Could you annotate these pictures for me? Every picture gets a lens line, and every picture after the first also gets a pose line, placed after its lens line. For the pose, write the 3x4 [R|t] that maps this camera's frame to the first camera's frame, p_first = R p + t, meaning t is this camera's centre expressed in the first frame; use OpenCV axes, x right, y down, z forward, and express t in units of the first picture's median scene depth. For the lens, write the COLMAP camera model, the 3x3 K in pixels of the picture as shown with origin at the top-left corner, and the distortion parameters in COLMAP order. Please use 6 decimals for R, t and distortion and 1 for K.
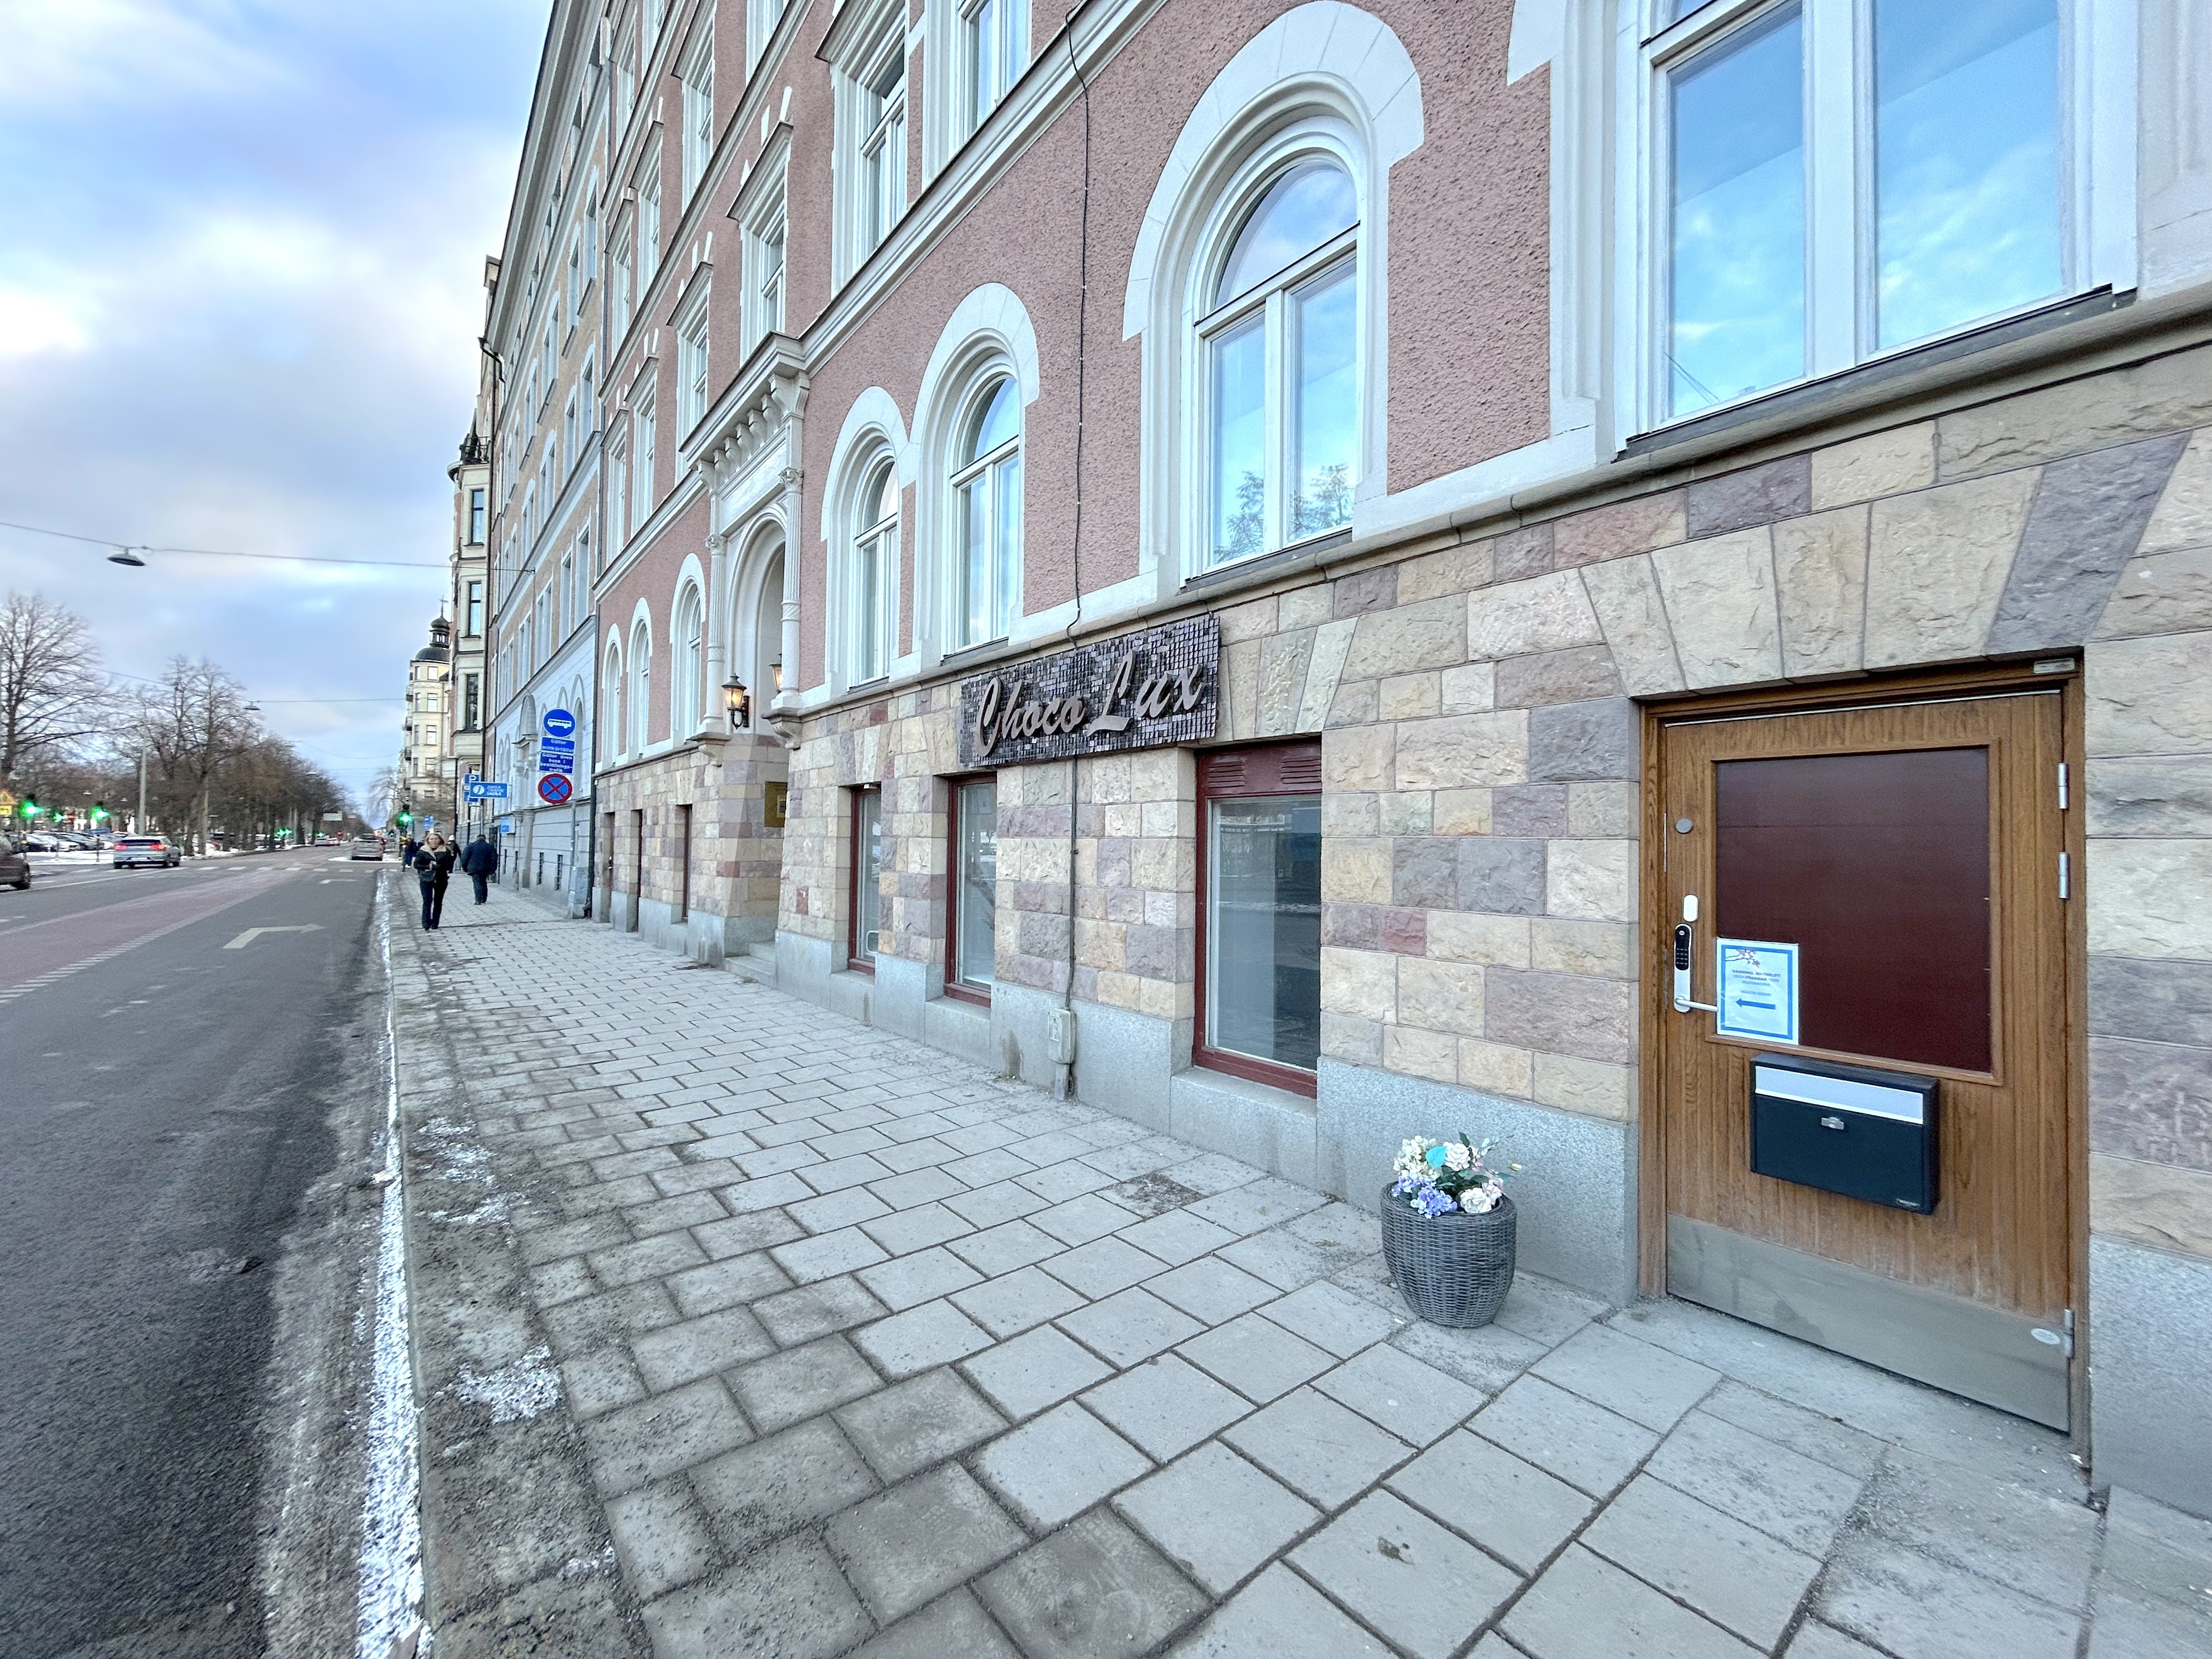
lens RADIAL K [[893.0, 0, 1096.6], [0, 893.0, 827.2], [0, 0, 1]] dist [-0.000421, 0.000343]
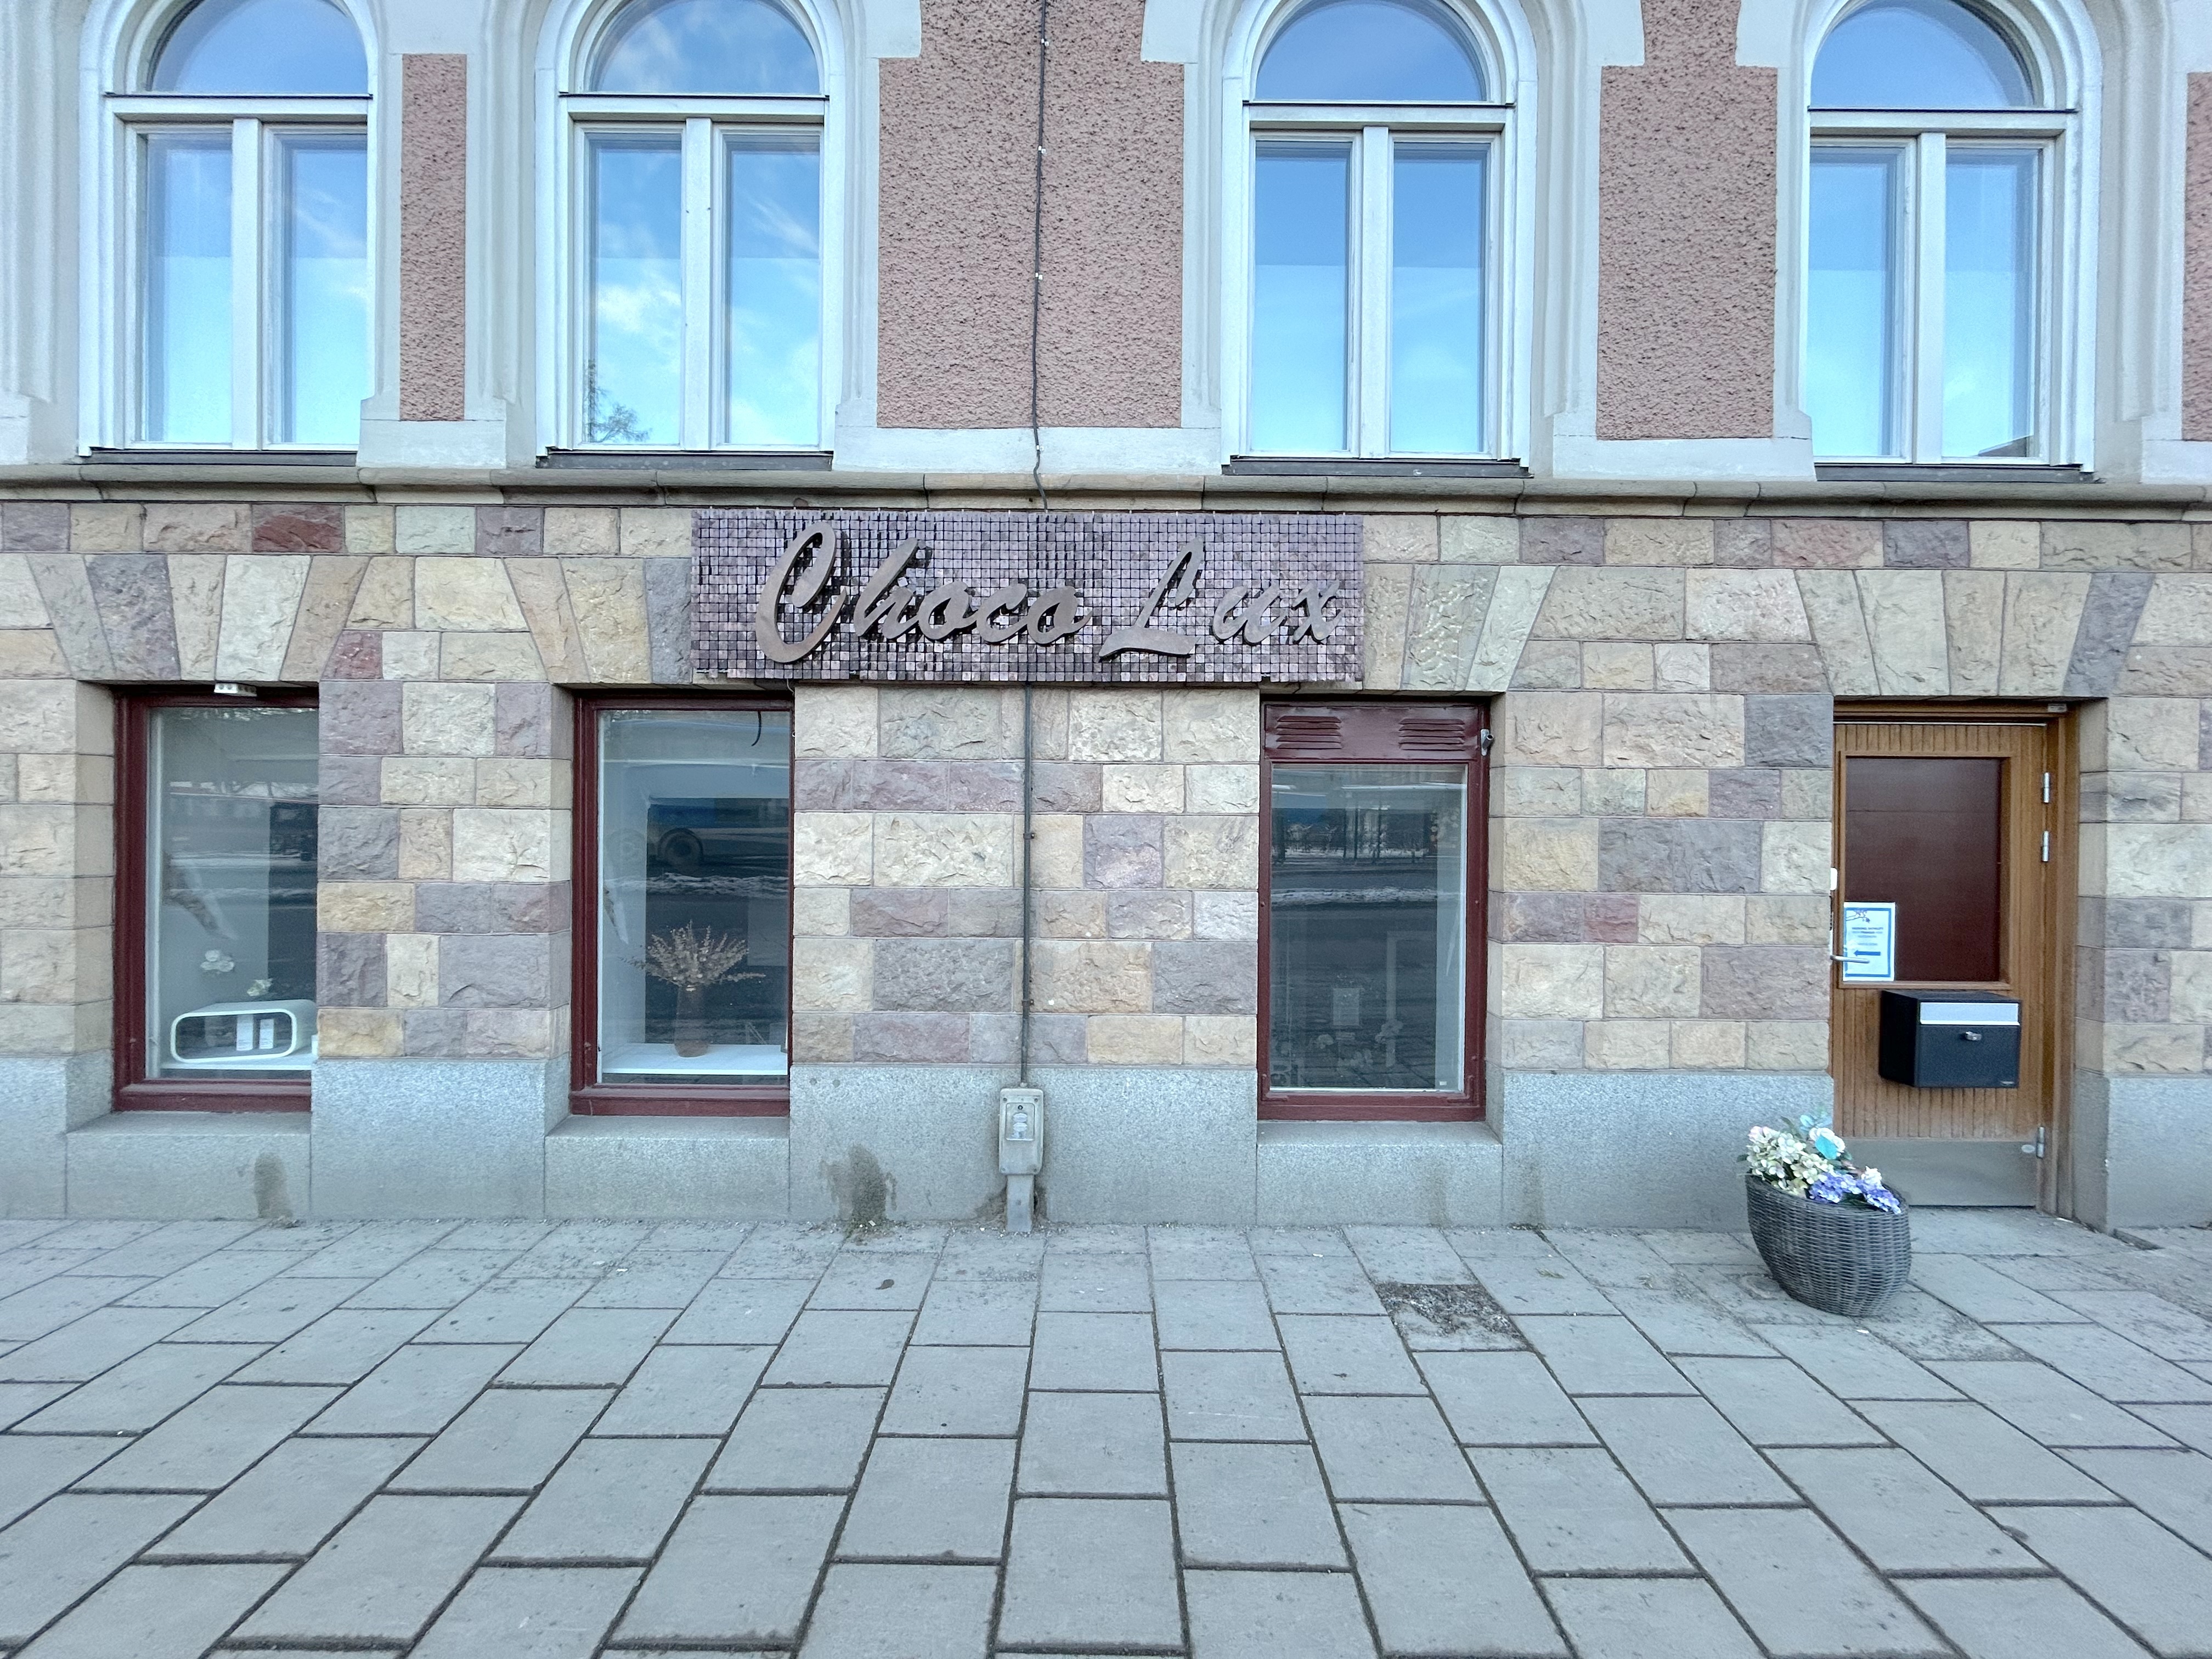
lens RADIAL K [[893.0, 0, 1099.4], [0, 893.0, 829.6], [0, 0, 1]] dist [-0.000421, 0.000343]
pose [[0.626126, -0.012244, 0.779625, -0.695094], [-0.017651, 0.999398, 0.029871, 0.005284], [-0.779522, -0.032464, 0.625533, 0.812269]]
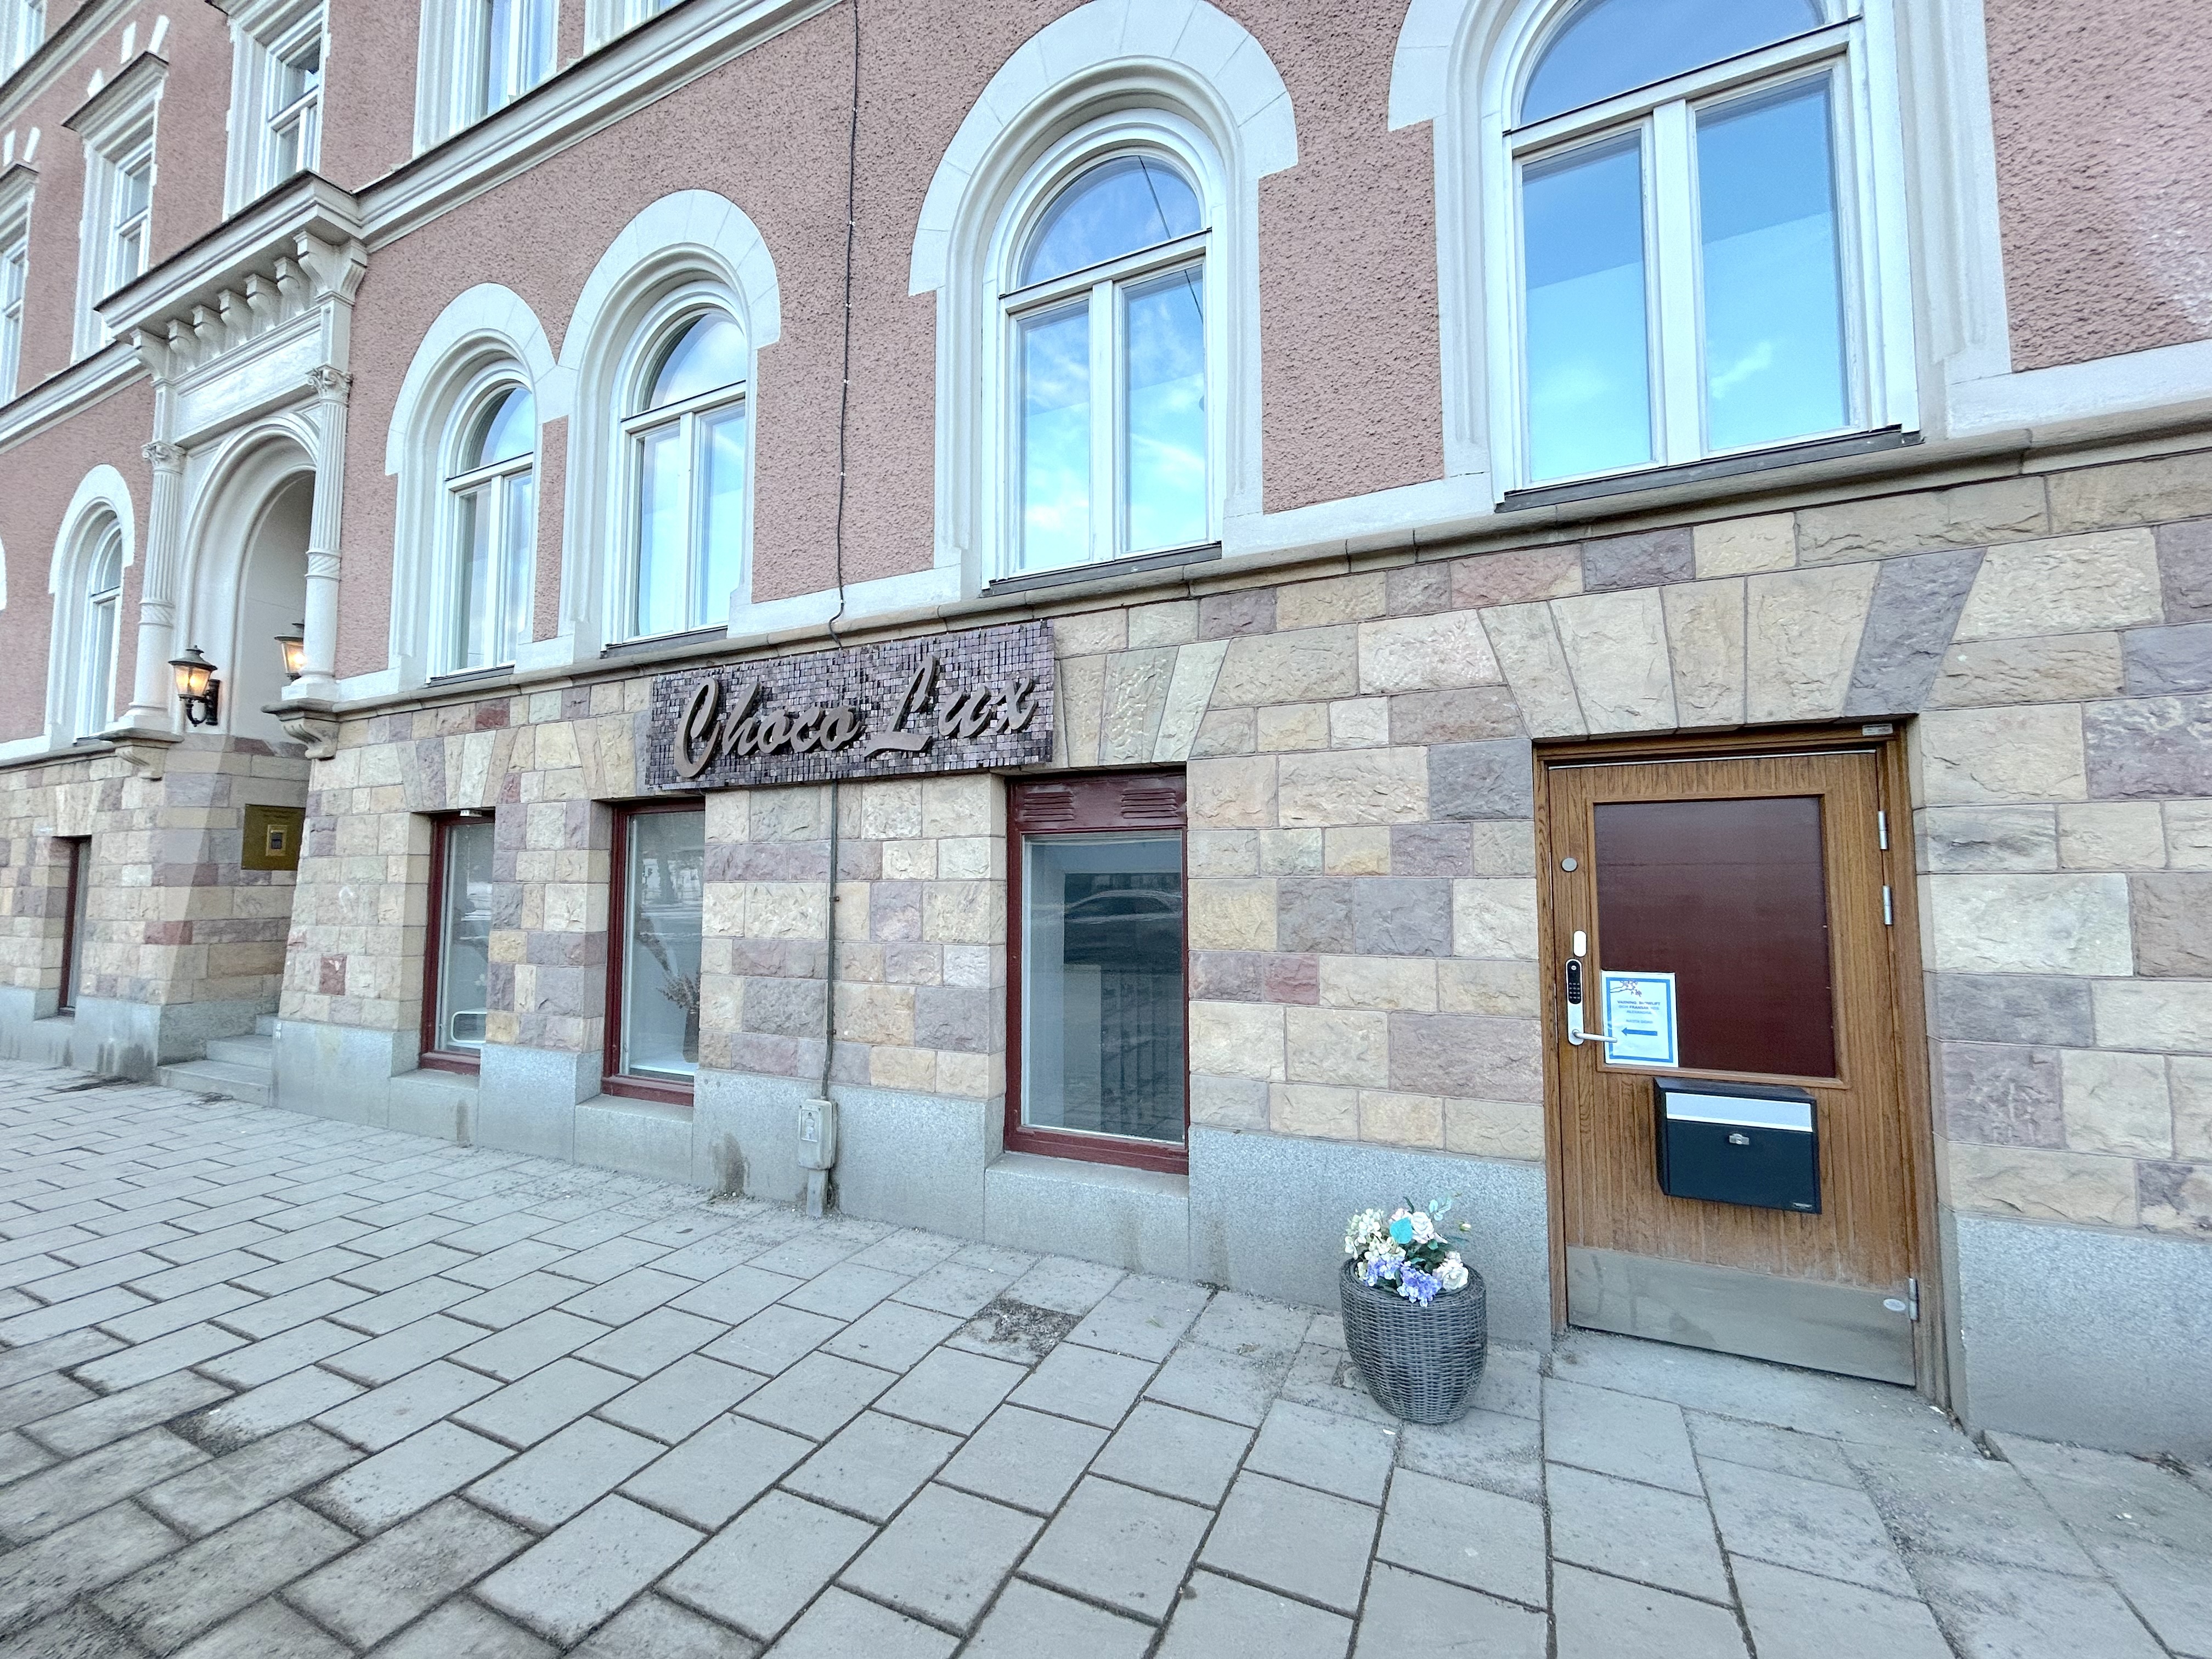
lens RADIAL K [[893.0, 0, 1098.1], [0, 893.0, 828.2], [0, 0, 1]] dist [-0.000421, 0.000343]
pose [[0.897312, 0.016014, 0.441107, -0.240112], [0.003452, 0.999057, -0.043292, -0.000492], [-0.441384, 0.040369, 0.896410, 0.245505]]
